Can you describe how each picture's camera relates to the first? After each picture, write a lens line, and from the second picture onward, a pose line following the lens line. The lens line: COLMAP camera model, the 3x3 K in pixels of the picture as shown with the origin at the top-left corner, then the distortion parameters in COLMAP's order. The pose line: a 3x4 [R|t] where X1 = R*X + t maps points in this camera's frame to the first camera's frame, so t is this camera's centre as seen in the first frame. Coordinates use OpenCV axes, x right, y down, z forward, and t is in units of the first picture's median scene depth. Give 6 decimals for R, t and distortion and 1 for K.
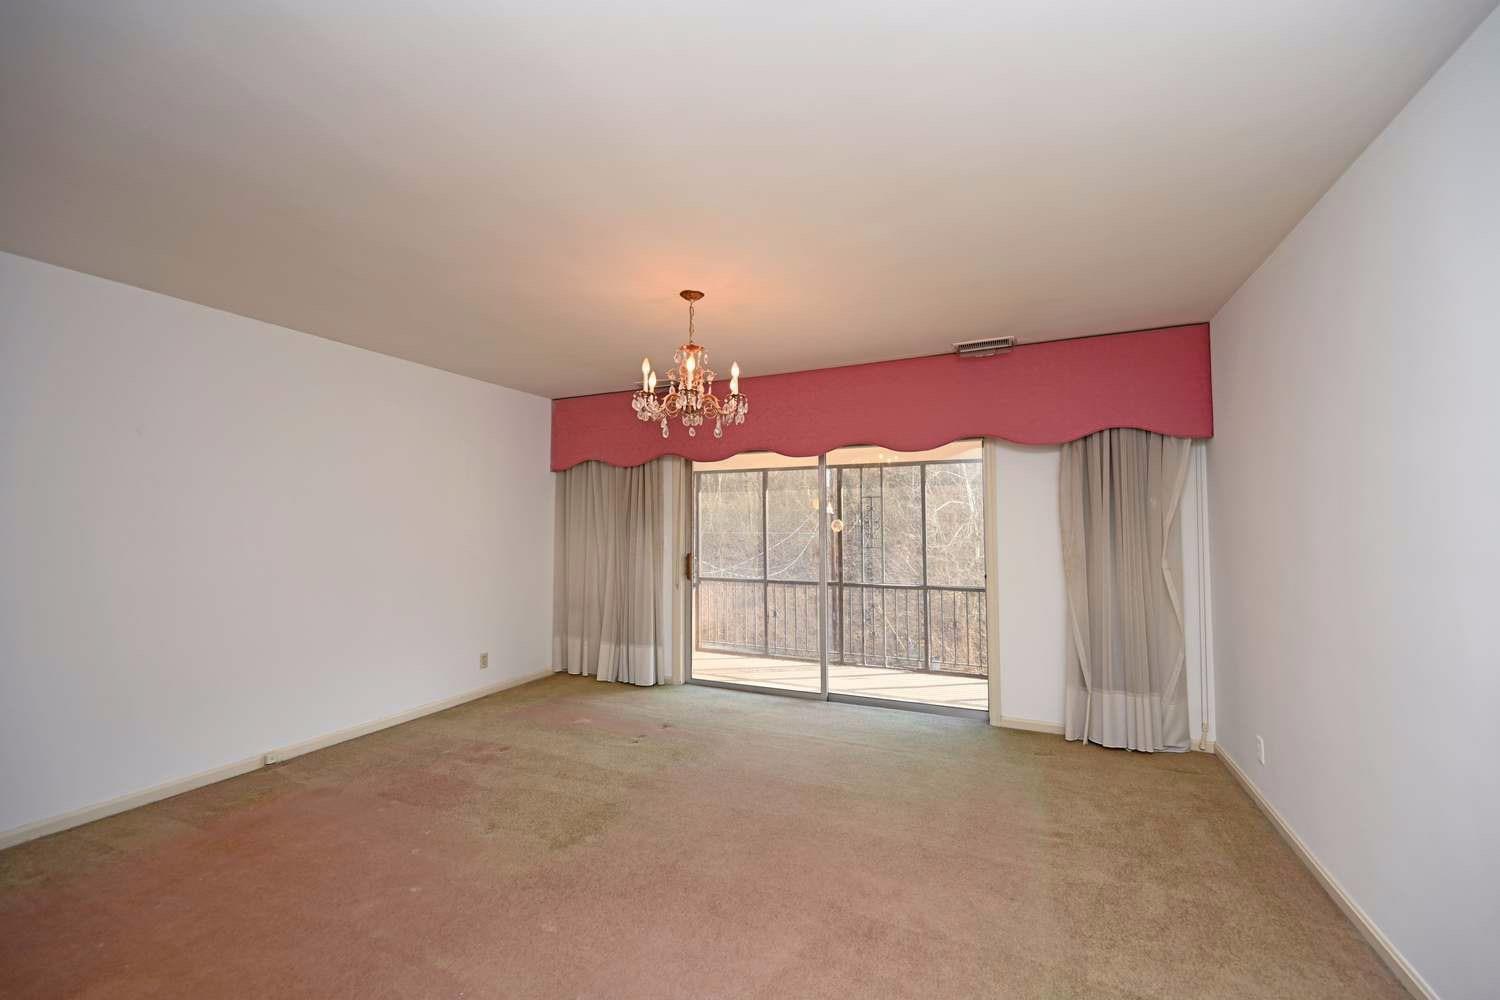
lens RADIAL K [[579.6, 0, 755.8], [0, 579.6, 506.8], [0, 0, 1]] dist [0.000502, 0.000100]
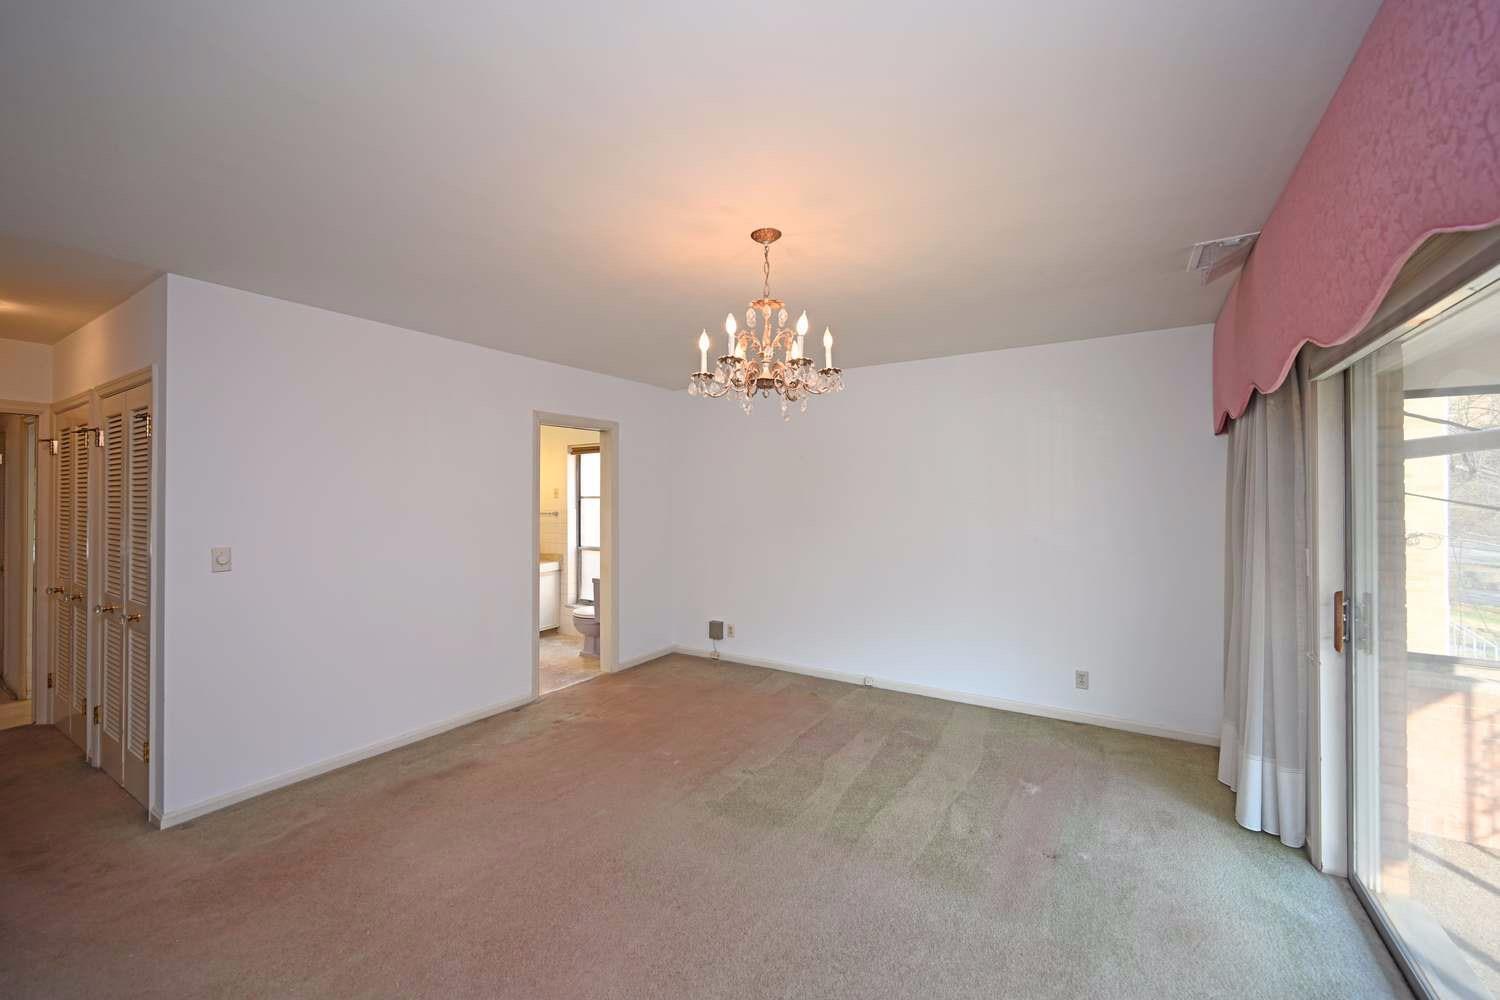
lens RADIAL K [[579.6, 0, 755.8], [0, 579.6, 506.8], [0, 0, 1]] dist [0.000502, 0.000100]
pose [[-0.128575, 0.011938, -0.991628, 0.511241], [0.025588, 0.999635, 0.008716, -0.006357], [0.991370, -0.024253, -0.128833, 0.805699]]
